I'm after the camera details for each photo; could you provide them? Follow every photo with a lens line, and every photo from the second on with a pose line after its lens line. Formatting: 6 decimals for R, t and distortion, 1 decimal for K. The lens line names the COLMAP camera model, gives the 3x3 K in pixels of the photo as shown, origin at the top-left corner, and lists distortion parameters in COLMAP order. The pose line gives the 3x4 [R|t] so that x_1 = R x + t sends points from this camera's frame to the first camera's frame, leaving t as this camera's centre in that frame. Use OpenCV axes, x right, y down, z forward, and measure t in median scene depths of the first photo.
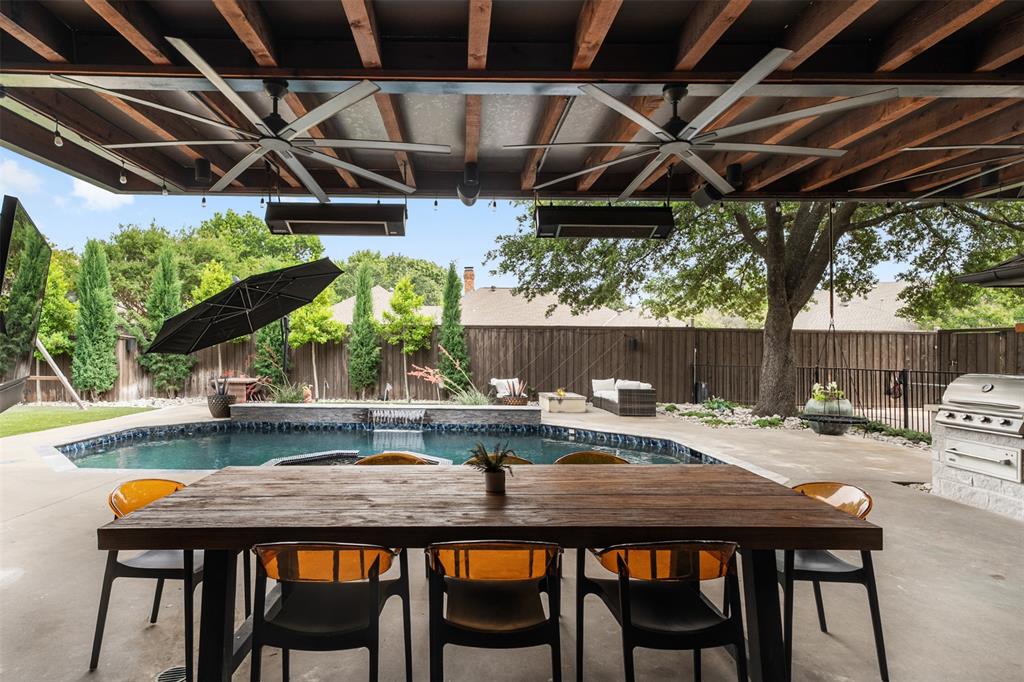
lens RADIAL K [[534.7, 0, 456.7], [0, 534.7, 354.1], [0, 0, 1]] dist [-0.000358, -0.000107]
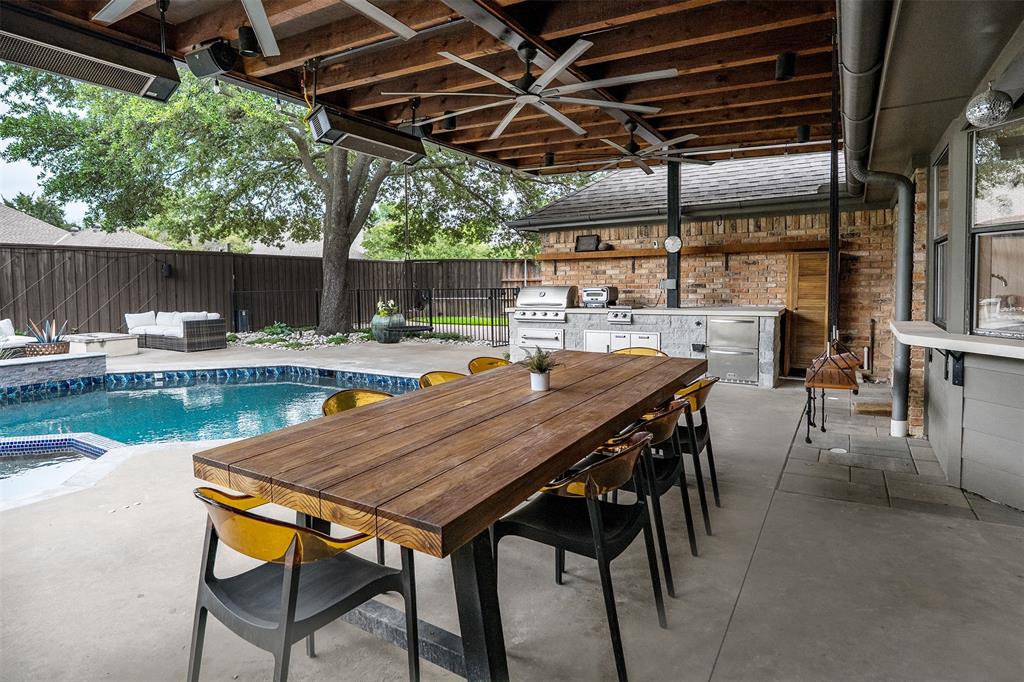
lens RADIAL K [[542.5, 0, 512.0], [0, 542.5, 341.0], [0, 0, 1]] dist [-0.003817, -0.000601]
pose [[0.510913, -0.109062, 0.852686, -0.183699], [0.018596, 0.993089, 0.115878, 0.005045], [-0.859431, -0.043347, 0.509411, 0.098931]]
